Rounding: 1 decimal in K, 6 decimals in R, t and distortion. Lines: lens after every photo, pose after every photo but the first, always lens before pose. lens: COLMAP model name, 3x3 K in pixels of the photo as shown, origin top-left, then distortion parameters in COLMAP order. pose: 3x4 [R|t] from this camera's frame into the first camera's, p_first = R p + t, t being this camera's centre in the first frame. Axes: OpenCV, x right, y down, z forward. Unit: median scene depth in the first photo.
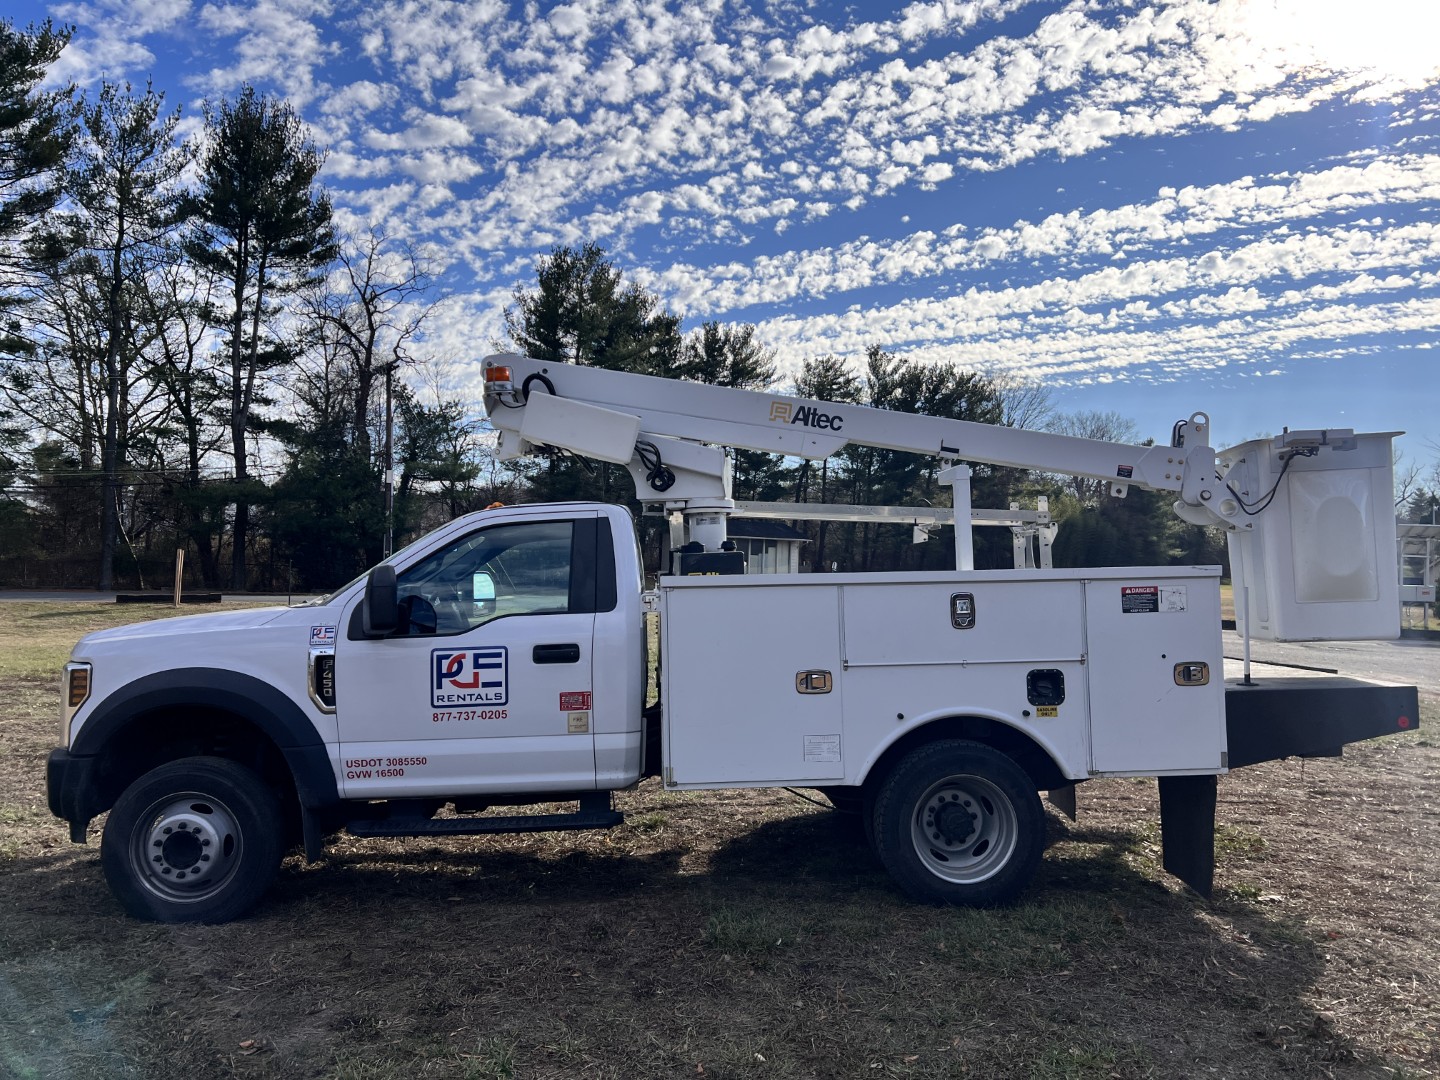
lens RADIAL K [[1080.5, 0, 714.3], [0, 1080.5, 532.0], [0, 0, 1]] dist [0.055028, -0.054973]
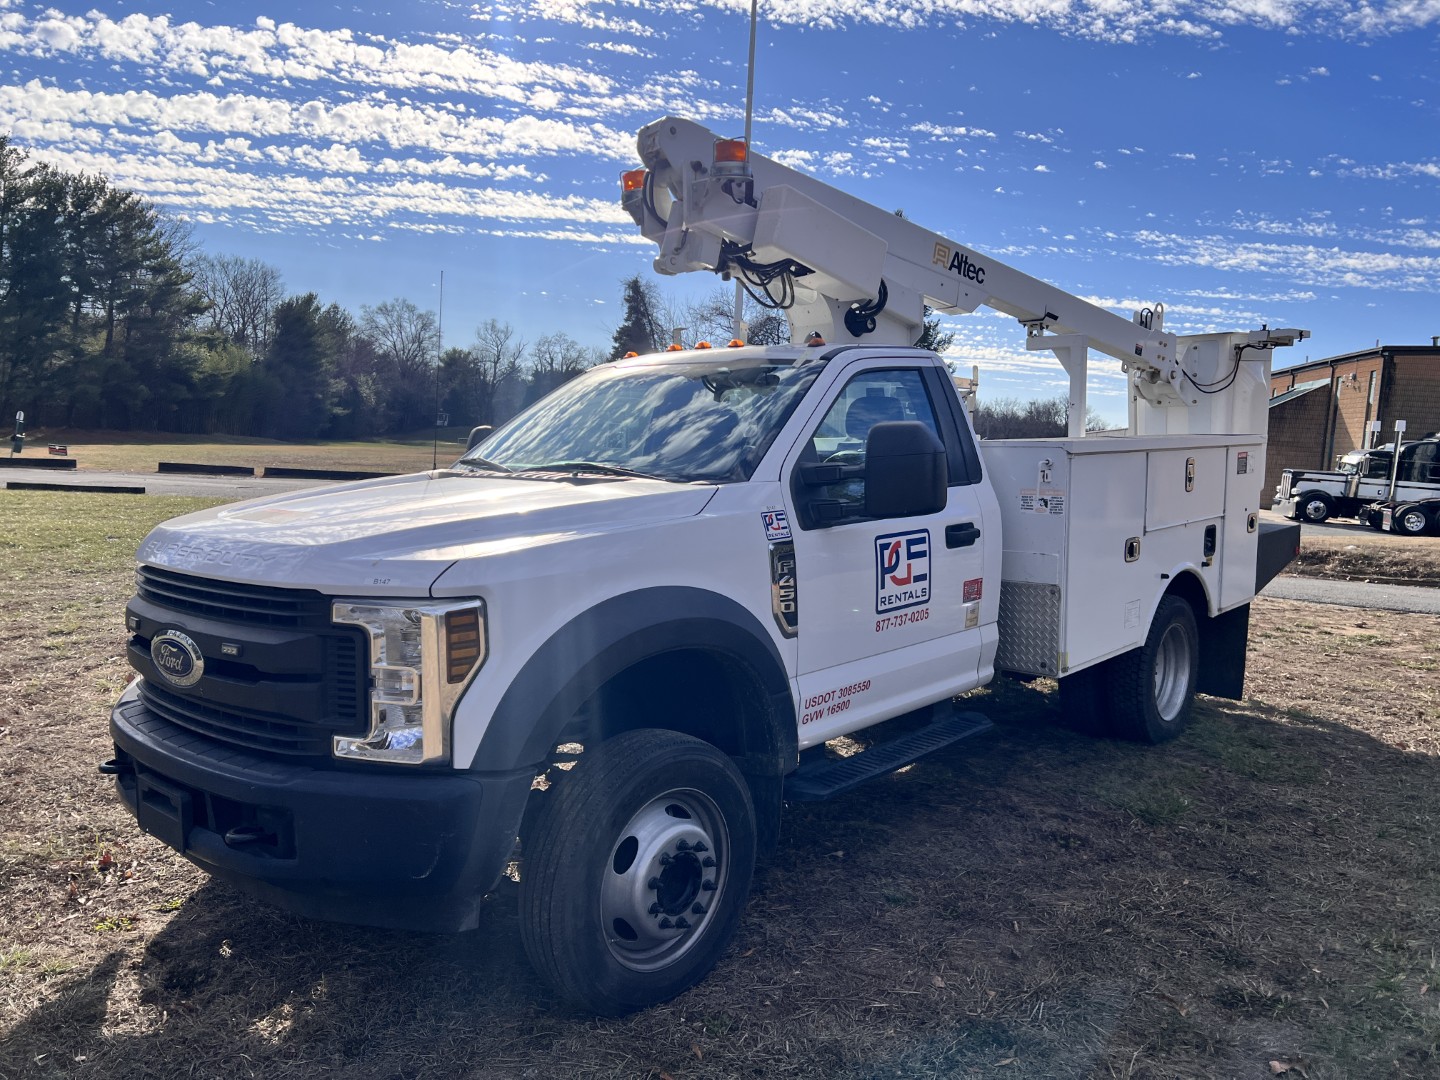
lens RADIAL K [[1080.5, 0, 742.1], [0, 1080.5, 538.7], [0, 0, 1]] dist [0.055028, -0.054973]
pose [[0.708958, -0.056223, 0.703006, -0.834375], [-0.040097, 0.991991, 0.119772, 0.024308], [-0.704110, -0.113101, 0.701026, 0.541904]]
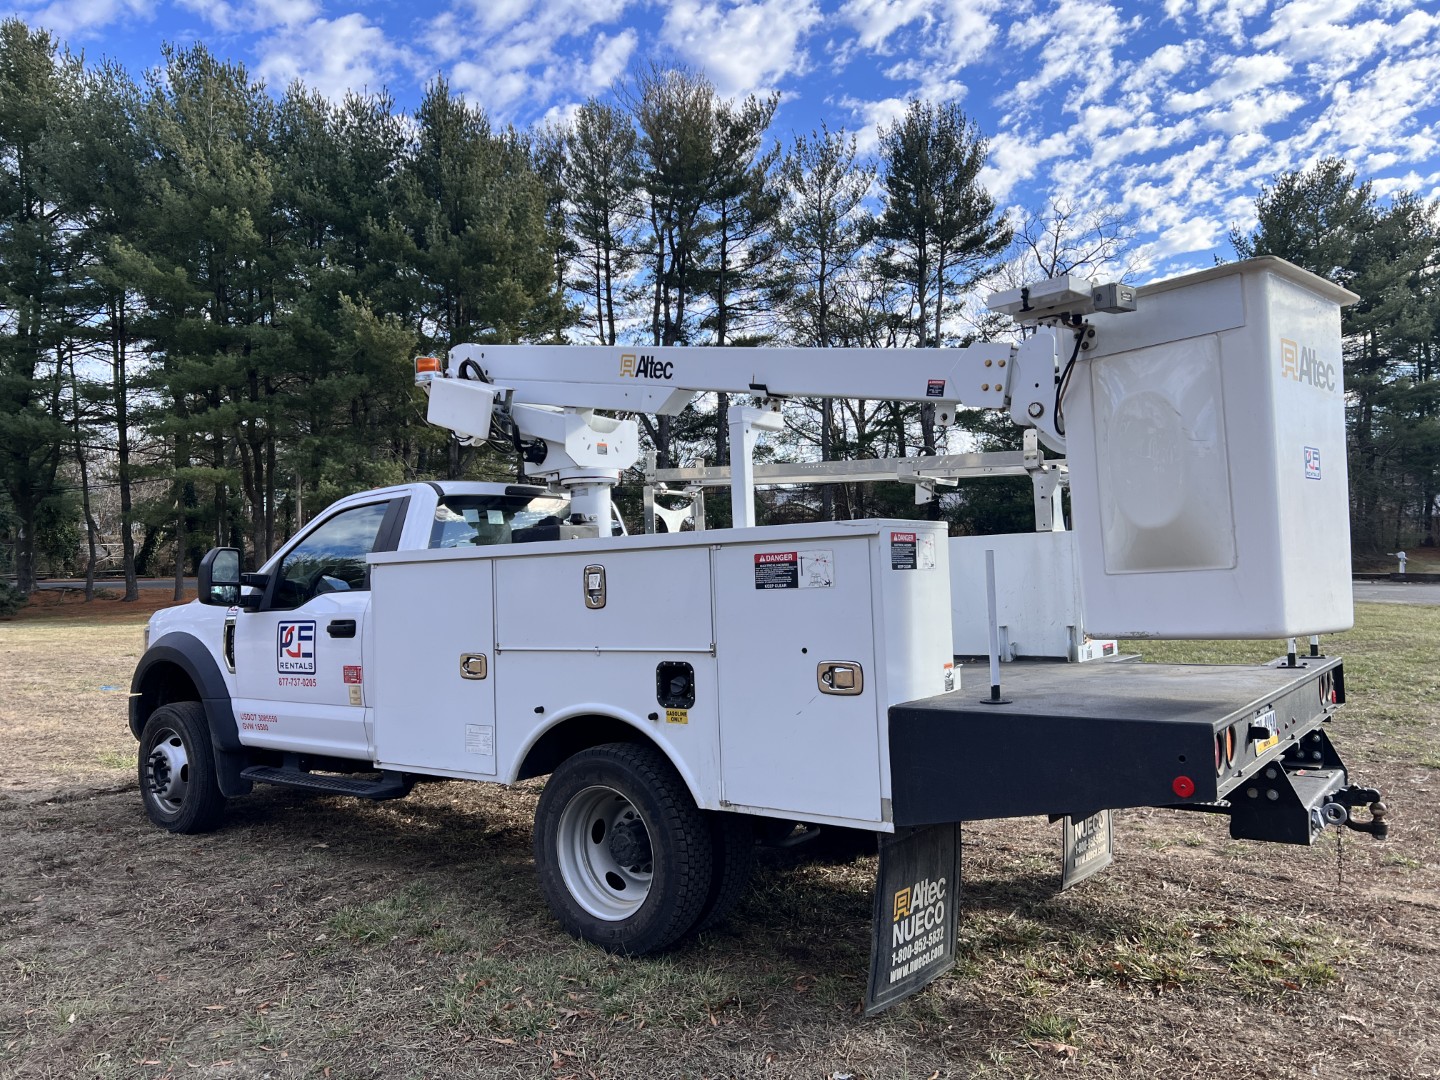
lens RADIAL K [[1080.5, 0, 732.8], [0, 1080.5, 540.5], [0, 0, 1]] dist [0.055028, -0.054973]
pose [[0.762138, -0.029259, -0.646754, 0.831514], [0.044297, 0.998994, 0.007006, 0.035984], [0.645898, -0.033989, 0.762667, 0.437265]]
